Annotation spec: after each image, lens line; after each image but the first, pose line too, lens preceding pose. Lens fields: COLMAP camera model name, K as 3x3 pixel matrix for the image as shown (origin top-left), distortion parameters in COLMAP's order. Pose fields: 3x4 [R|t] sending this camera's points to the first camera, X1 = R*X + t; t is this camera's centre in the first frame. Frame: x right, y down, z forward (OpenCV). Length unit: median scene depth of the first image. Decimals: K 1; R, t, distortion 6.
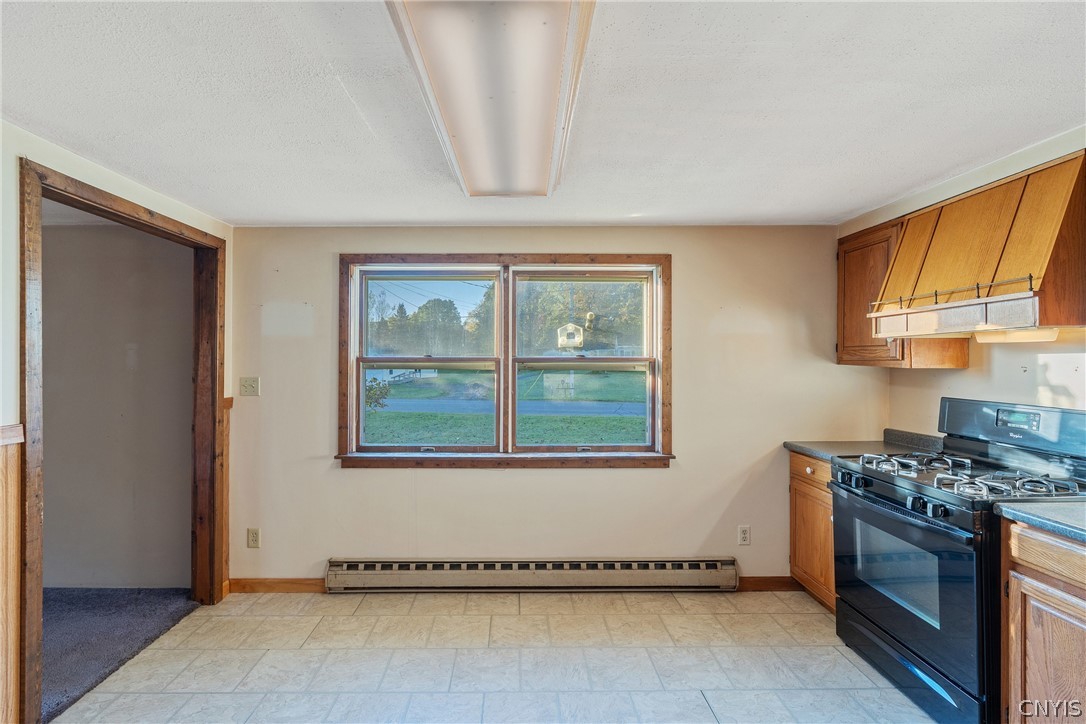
lens RADIAL K [[479.7, 0, 524.1], [0, 479.7, 361.2], [0, 0, 1]] dist [-0.002429, -0.000096]
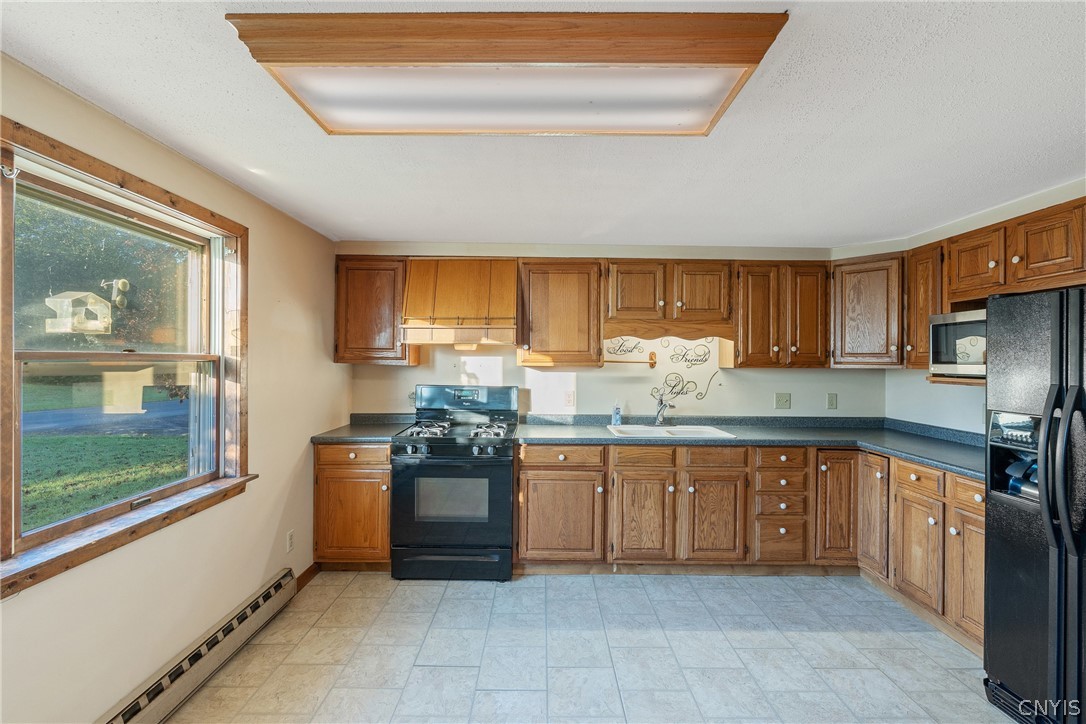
lens RADIAL K [[479.7, 0, 540.4], [0, 479.7, 358.3], [0, 0, 1]] dist [-0.002429, -0.000096]
pose [[0.012119, 0.004810, 0.999915, -0.516398], [-0.006133, 0.999970, -0.004736, -0.001659], [-0.999908, -0.006075, 0.012148, 0.512031]]
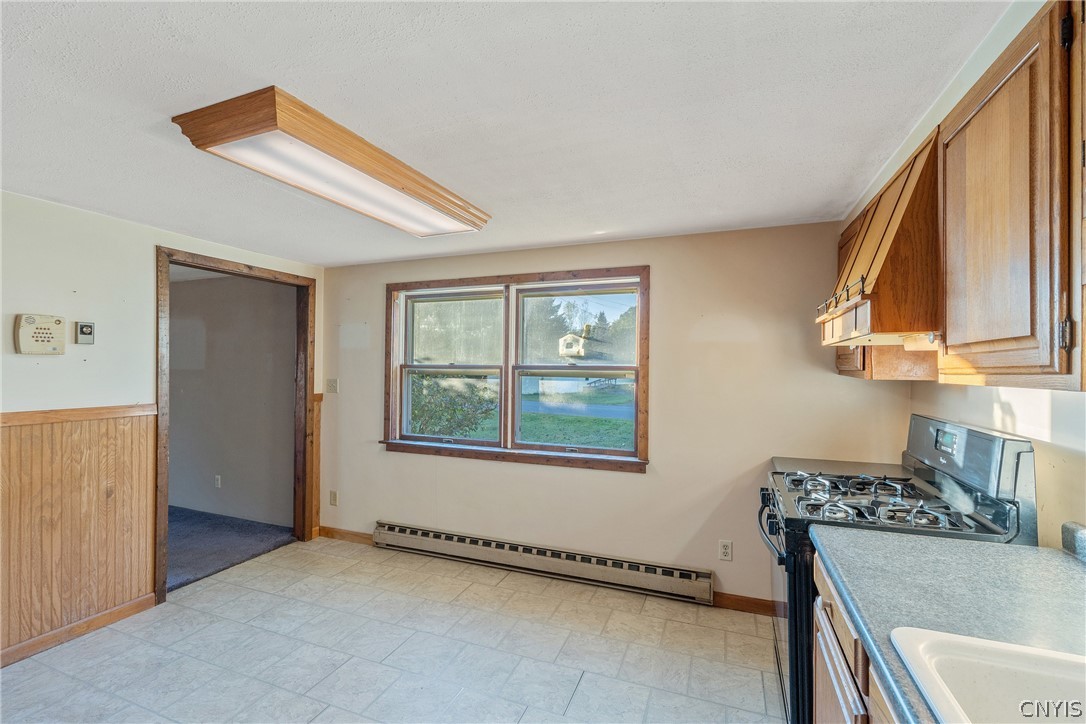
lens RADIAL K [[479.7, 0, 543.3], [0, 479.7, 368.0], [0, 0, 1]] dist [-0.002429, -0.000096]
pose [[0.928153, 0.006613, -0.372140, 0.497271], [-0.006767, 0.999977, 0.000894, -0.002731], [0.372137, 0.001689, 0.928176, -0.035629]]
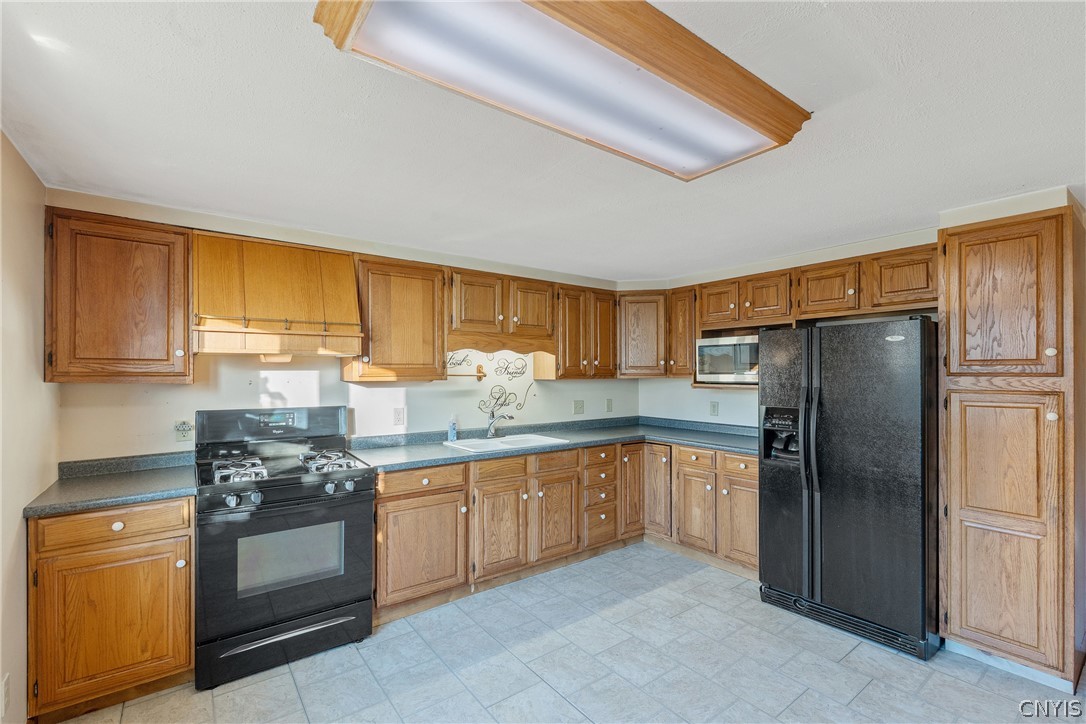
lens RADIAL K [[479.7, 0, 545.7], [0, 479.7, 372.0], [0, 0, 1]] dist [-0.002429, -0.000096]
pose [[-0.593433, 0.003268, 0.804877, -0.366122], [0.002968, 0.999994, -0.001872, -0.005032], [-0.804878, 0.001278, -0.593439, 0.860799]]
